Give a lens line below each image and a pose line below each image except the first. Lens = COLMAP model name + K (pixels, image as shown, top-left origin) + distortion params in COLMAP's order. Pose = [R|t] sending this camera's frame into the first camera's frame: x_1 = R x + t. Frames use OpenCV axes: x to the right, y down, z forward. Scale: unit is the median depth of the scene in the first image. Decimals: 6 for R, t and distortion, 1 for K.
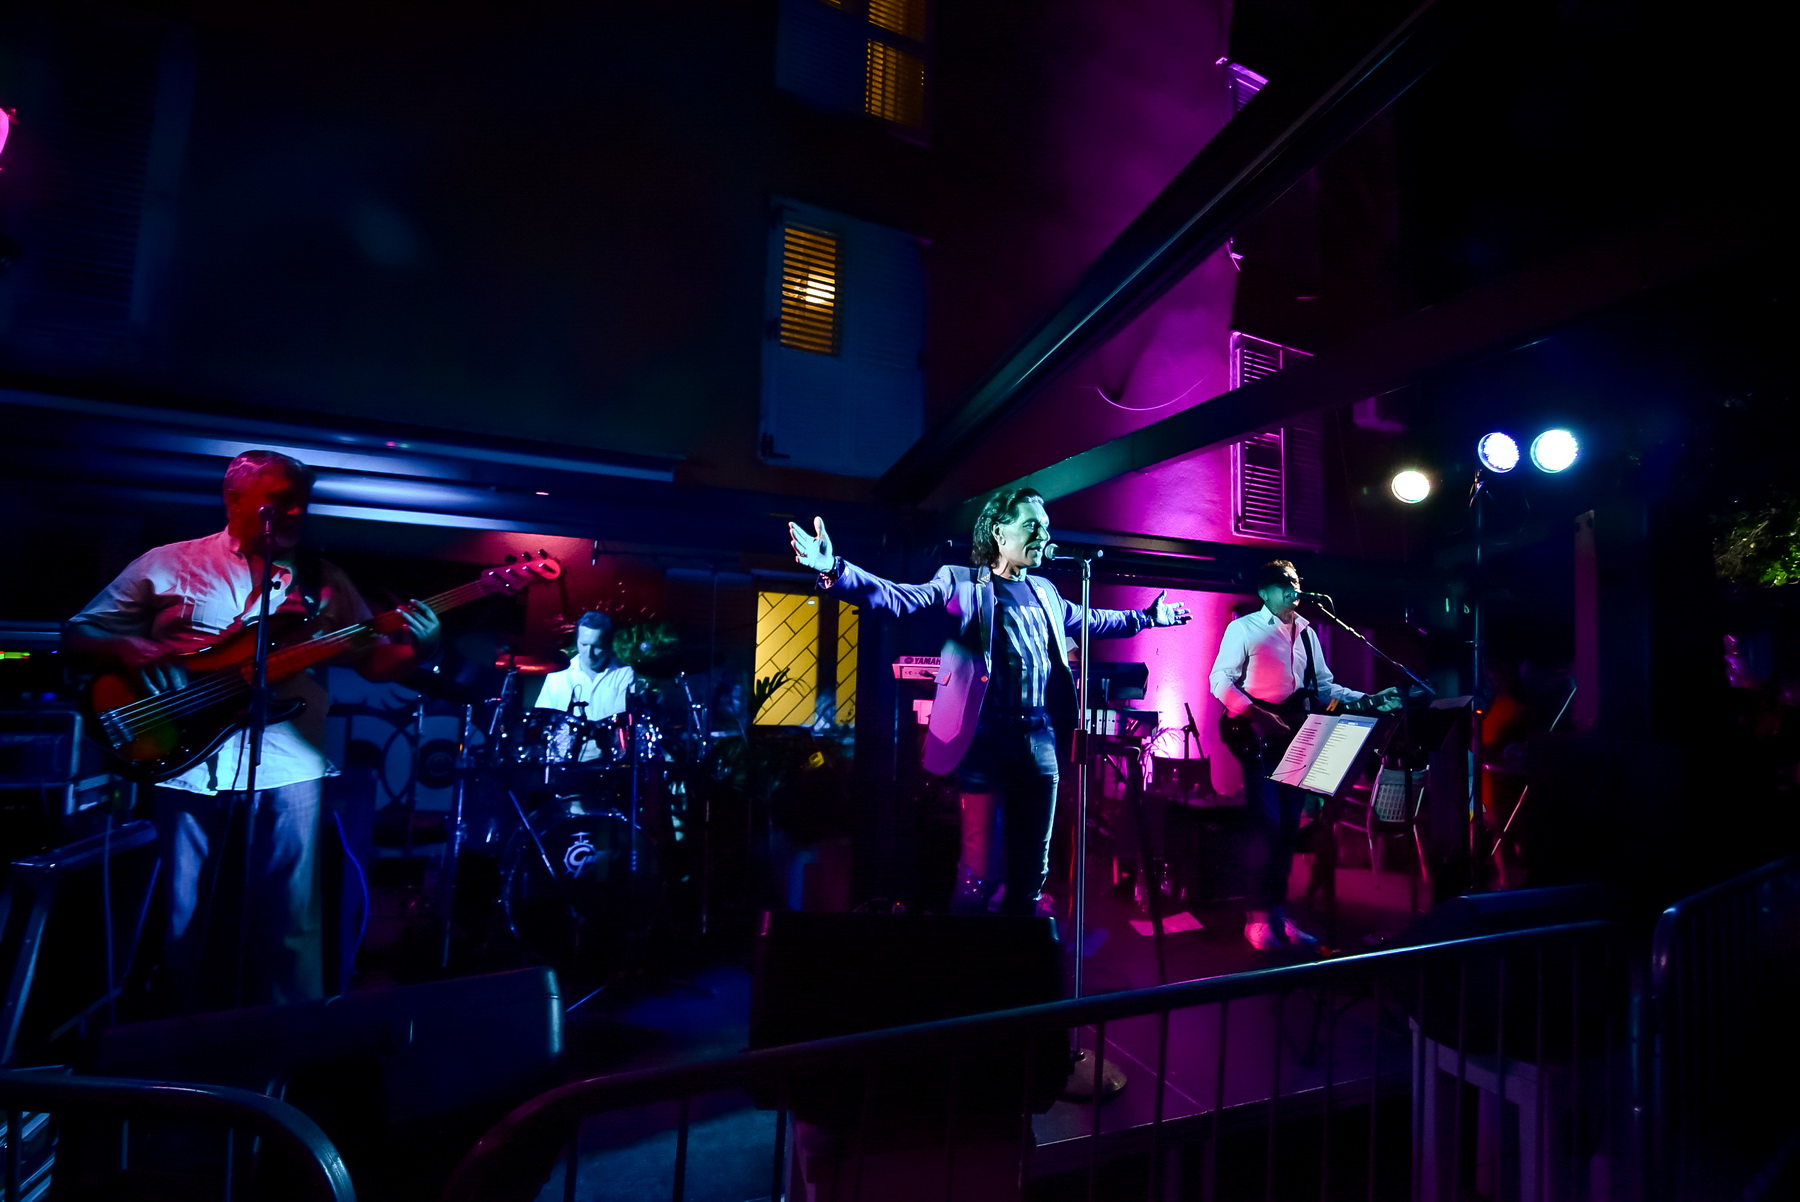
lens RADIAL K [[819.4, 0, 895.8], [0, 819.4, 598.6], [0, 0, 1]] dist [-0.014451, 0.000890]
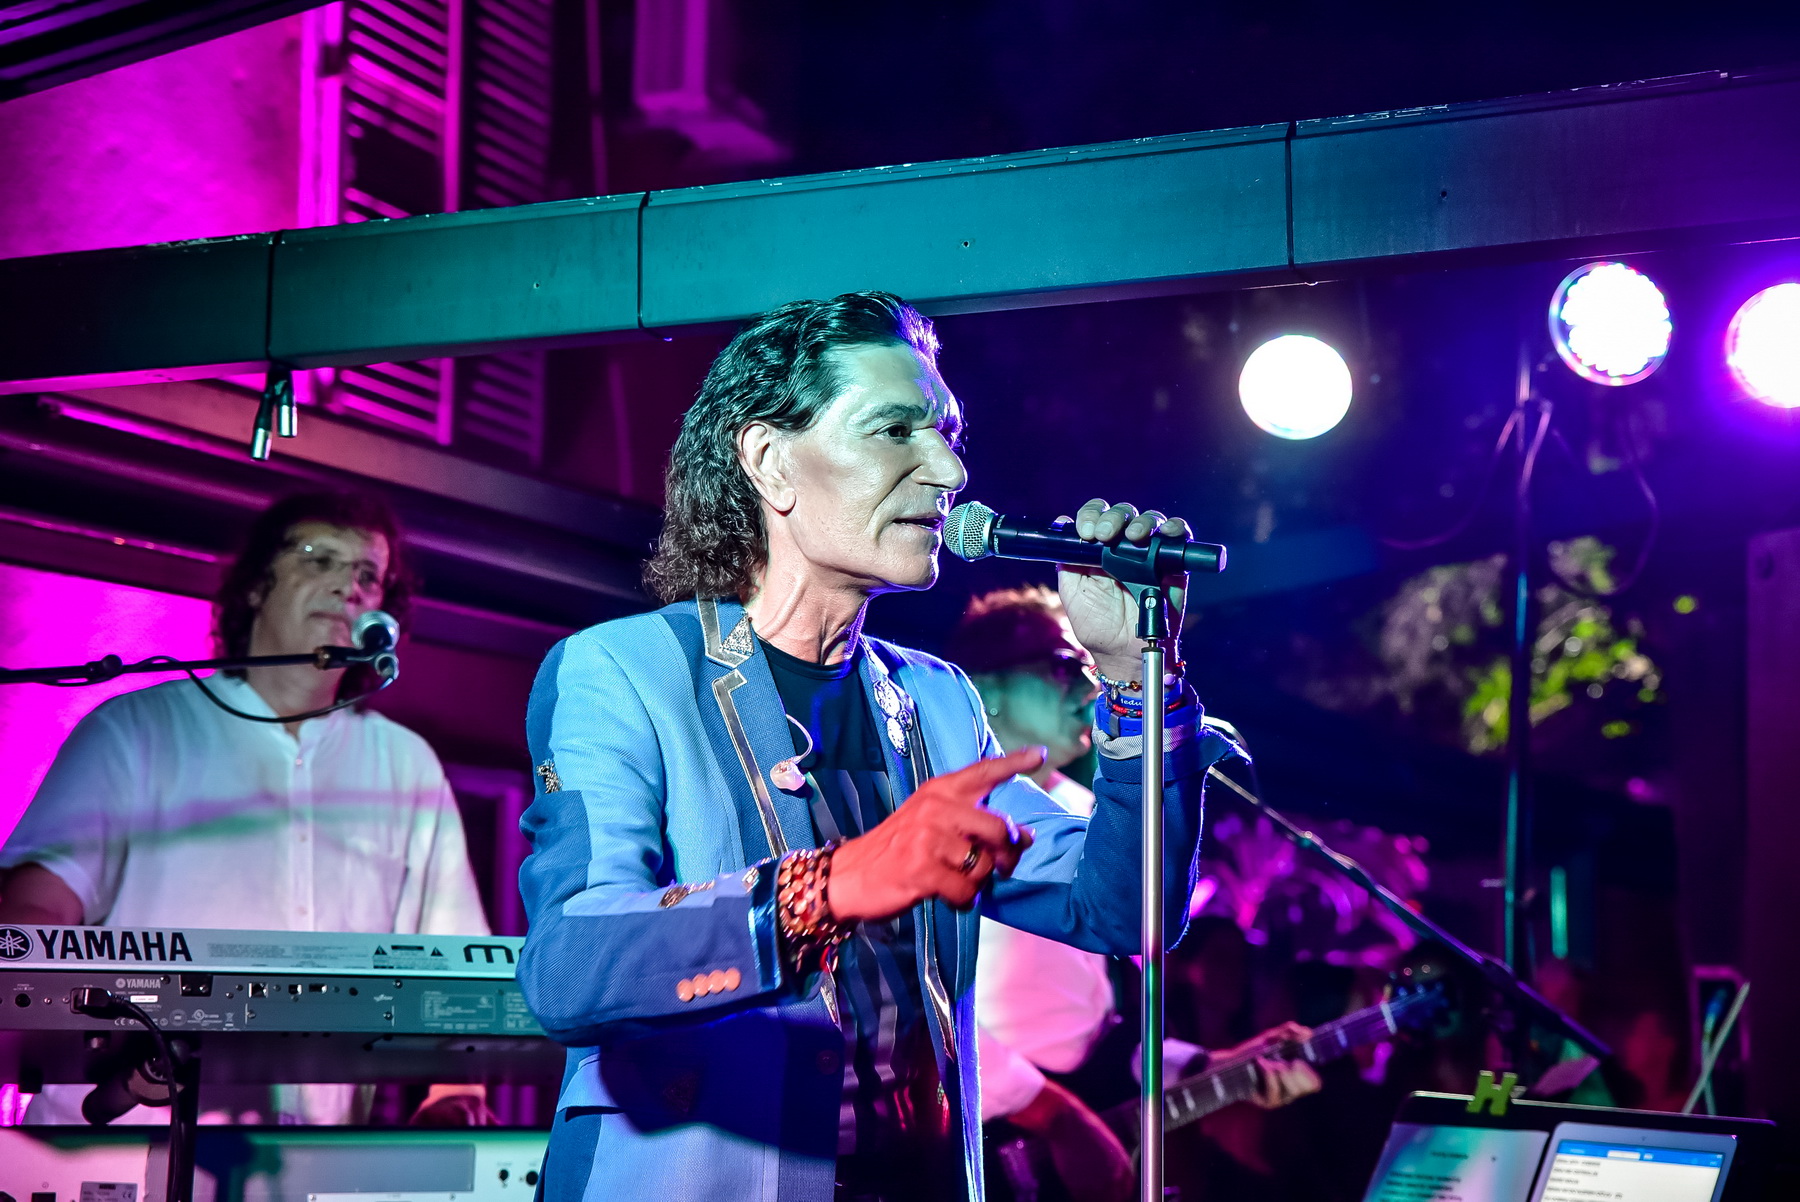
lens RADIAL K [[3231.2, 0, 882.2], [0, 3231.2, 610.5], [0, 0, 1]] dist [0.174296, 0.000000]
pose [[0.741558, 0.066169, 0.667618, -0.305585], [-0.057617, 0.997729, -0.034888, 0.002952], [-0.668410, -0.012595, 0.743686, 0.157913]]
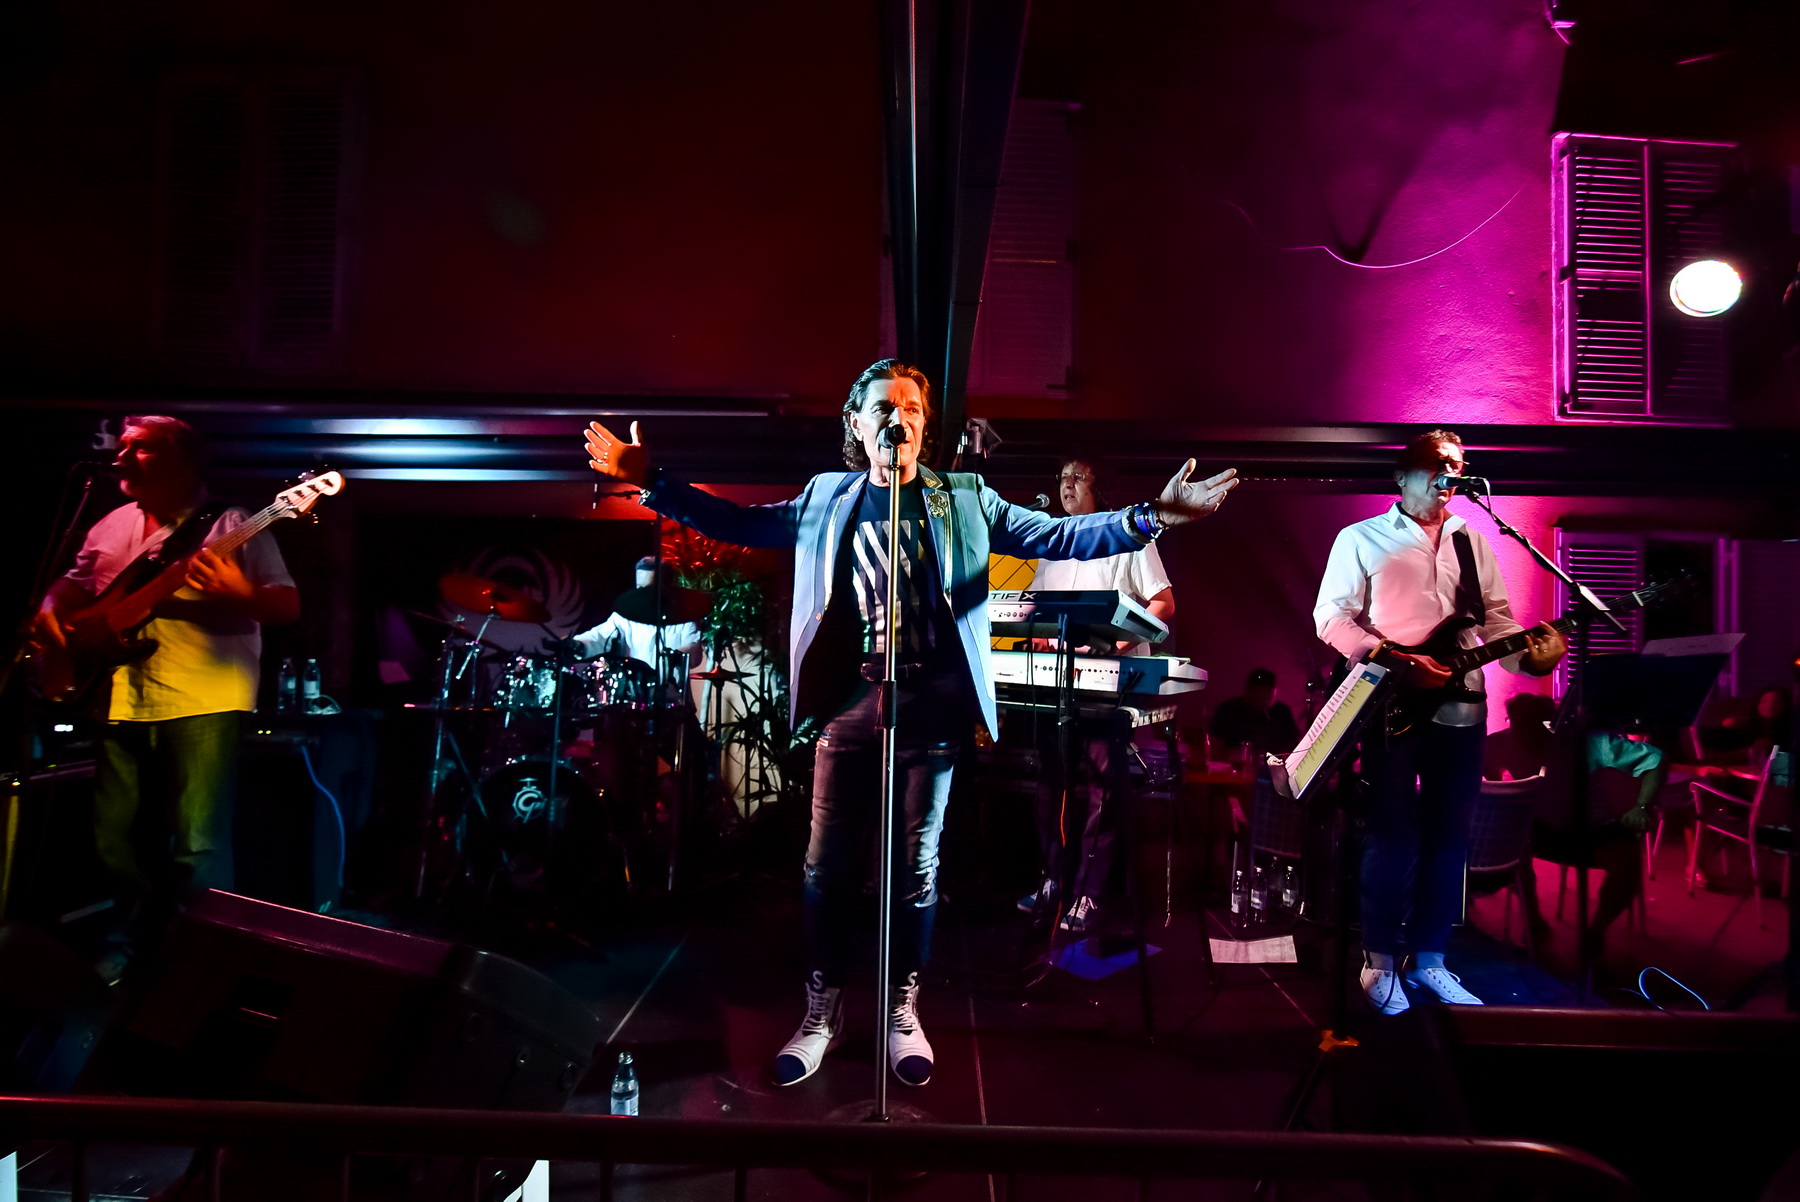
lens RADIAL K [[819.4, 0, 899.2], [0, 819.4, 602.2], [0, 0, 1]] dist [-0.014451, 0.000890]
pose [[0.921174, -0.024725, -0.388364, 0.302511], [0.049097, 0.997389, 0.052958, 0.032050], [0.386041, -0.067851, 0.919983, 0.203576]]
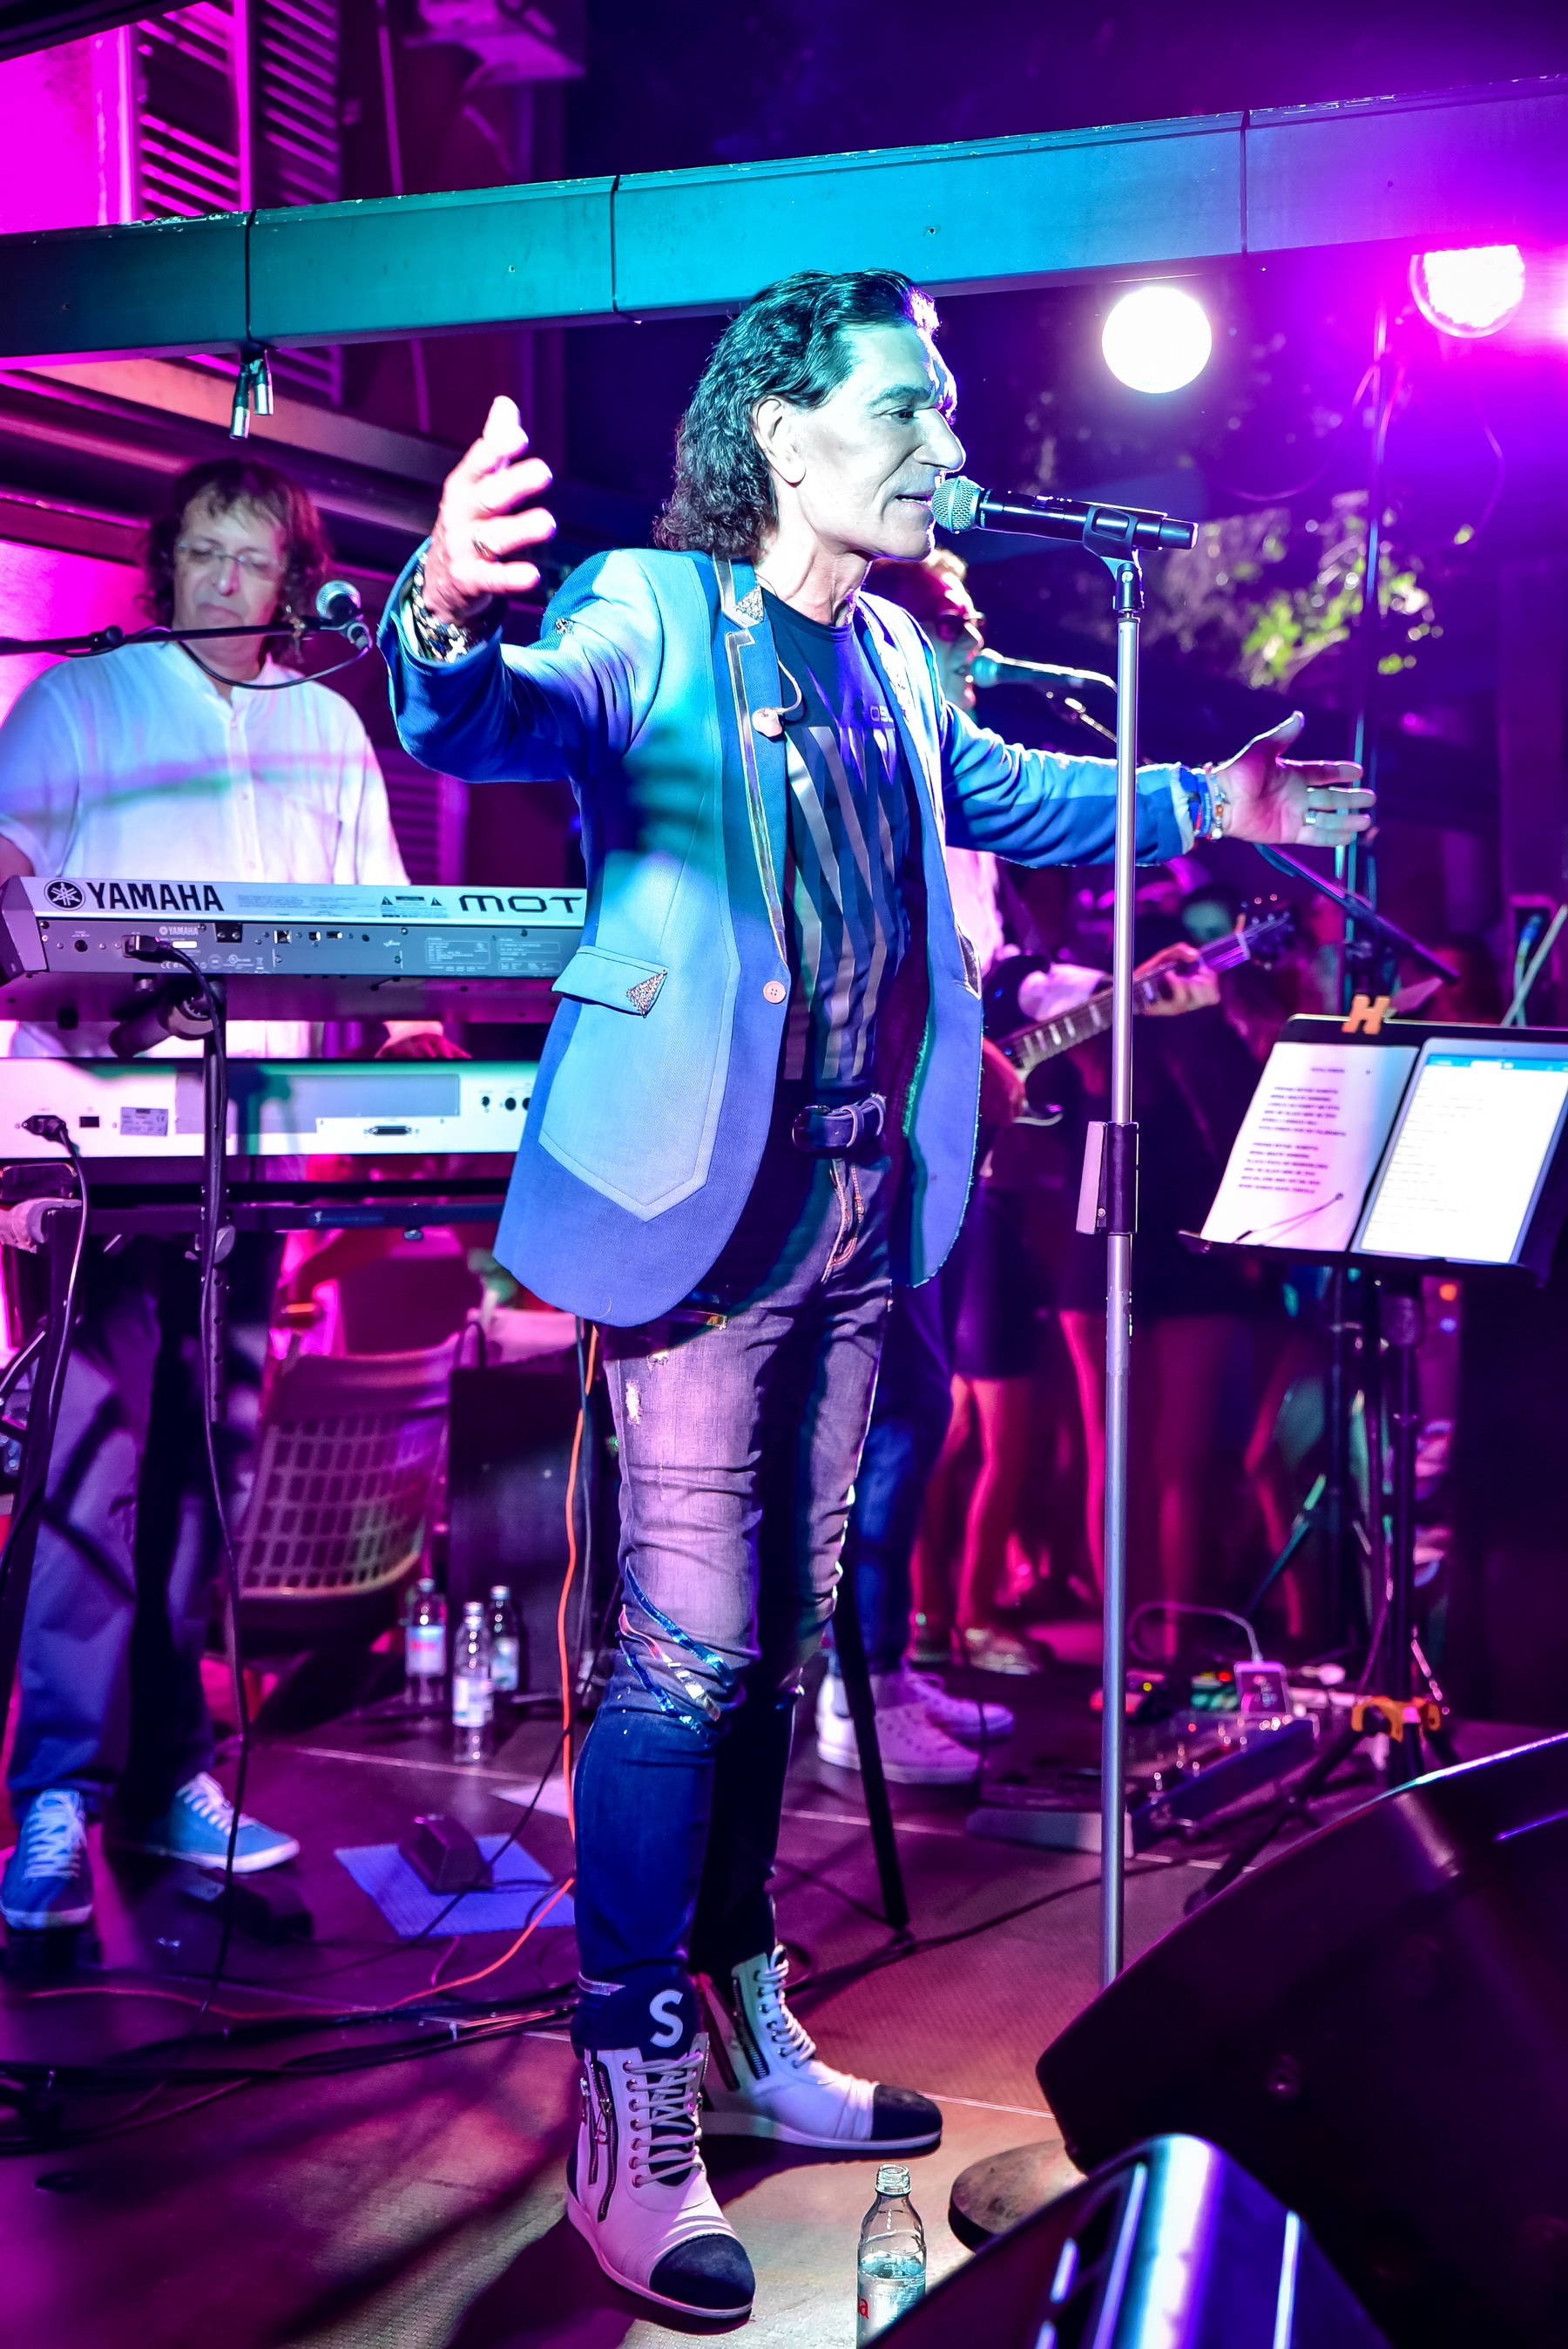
lens RADIAL K [[3277.6, 0, 737.4], [0, 3277.6, 1185.9], [0, 0, 1]] dist [0.107017, 0.000000]
pose [[0.713435, -0.074865, 0.696710, -0.420171], [-0.048877, 0.986538, 0.156058, -0.001947], [-0.699014, -0.145390, 0.700172, 0.131401]]
